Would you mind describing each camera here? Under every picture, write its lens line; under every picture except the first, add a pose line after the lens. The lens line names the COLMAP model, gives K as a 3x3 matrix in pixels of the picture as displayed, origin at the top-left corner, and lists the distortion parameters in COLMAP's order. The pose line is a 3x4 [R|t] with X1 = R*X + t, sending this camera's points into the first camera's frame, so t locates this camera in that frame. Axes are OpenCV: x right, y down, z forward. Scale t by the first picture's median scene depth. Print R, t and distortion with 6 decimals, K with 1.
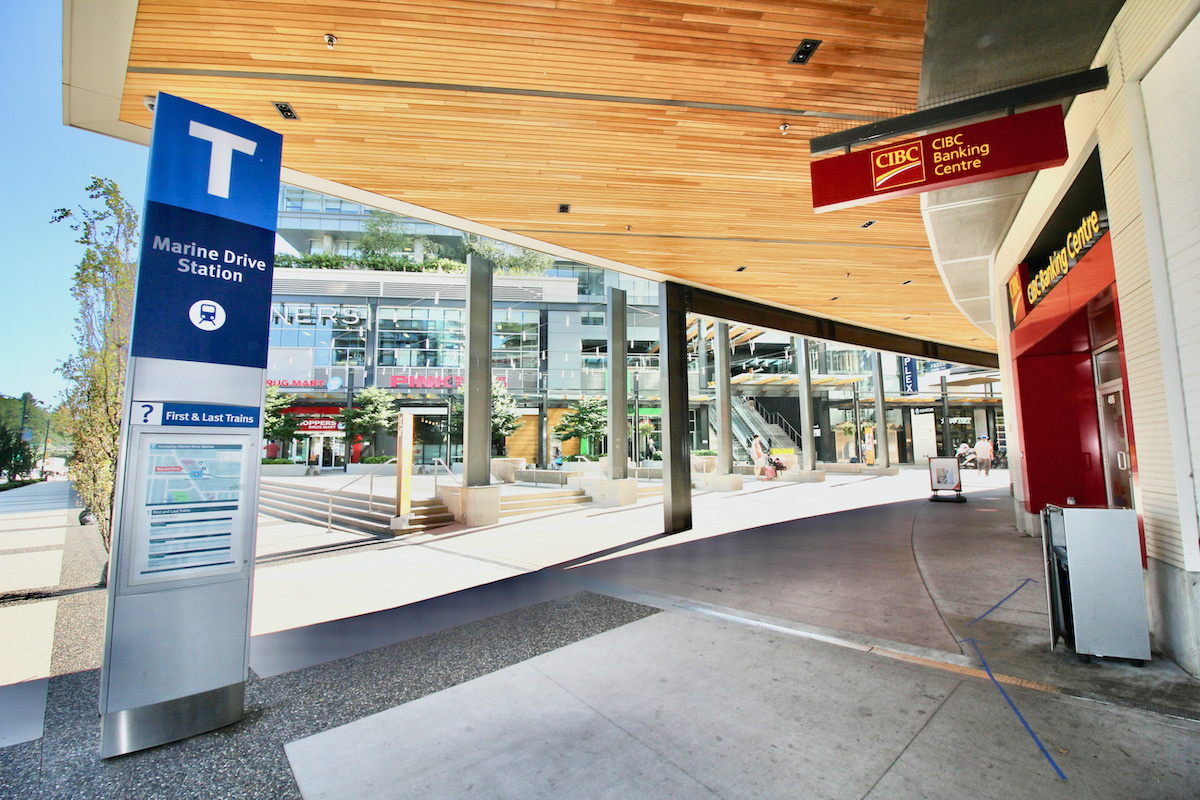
lens RADIAL K [[550.1, 0, 602.3], [0, 550.1, 387.1], [0, 0, 1]] dist [-0.003578, -0.012118]
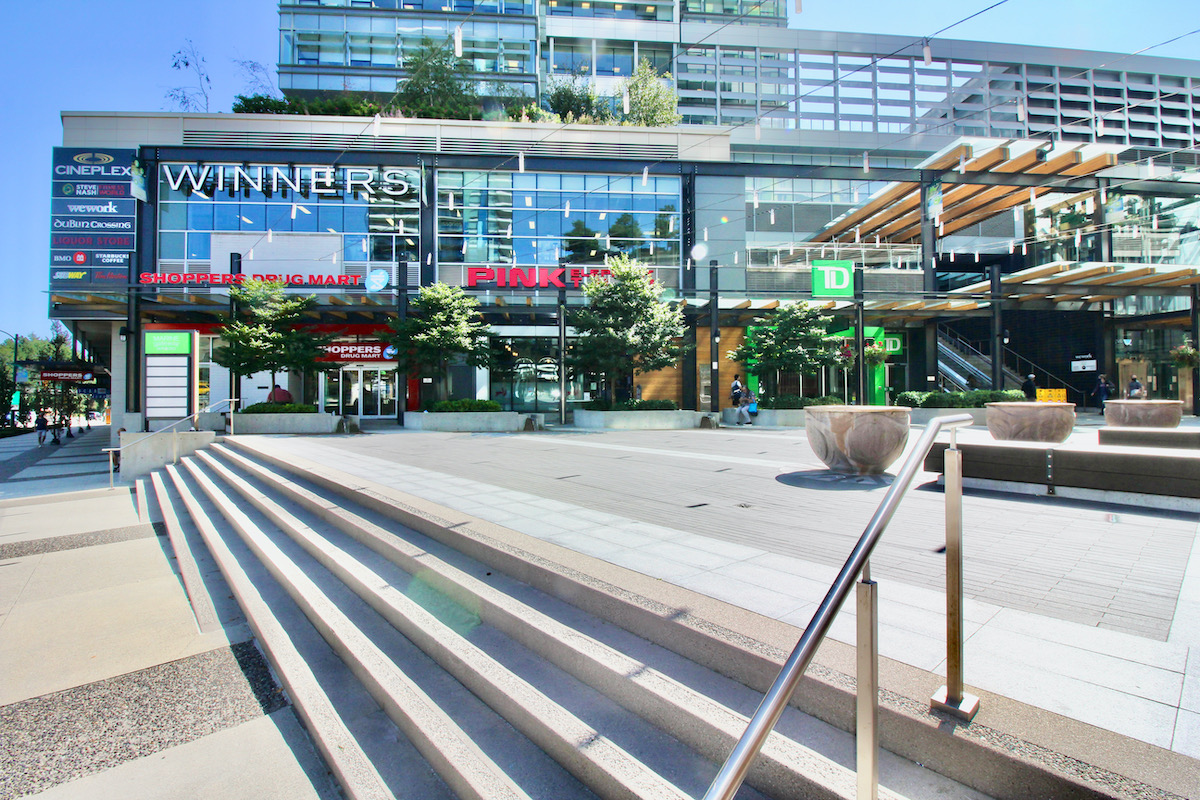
lens RADIAL K [[550.1, 0, 602.3], [0, 550.1, 387.1], [0, 0, 1]] dist [-0.003578, -0.012118]
pose [[0.998436, 0.000891, -0.055892, -0.183853], [0.004760, 0.994885, 0.100905, 0.045341], [0.055696, -0.101014, 0.993325, 0.358354]]
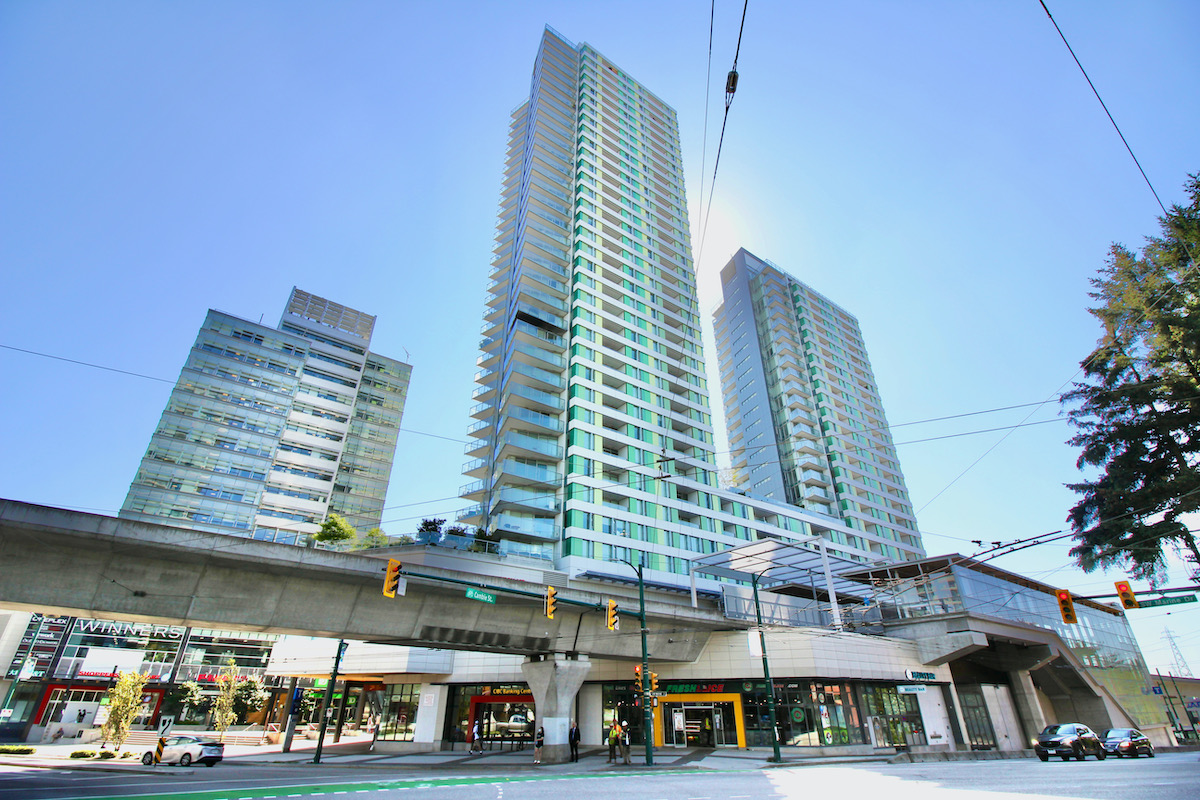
lens RADIAL K [[550.1, 0, 602.3], [0, 550.1, 387.1], [0, 0, 1]] dist [-0.003578, -0.012118]
pose [[0.869988, 0.251581, 0.424062, -0.193493], [-0.062805, 0.909573, -0.410770, -0.221278], [-0.489057, 0.330732, 0.807118, -1.465205]]
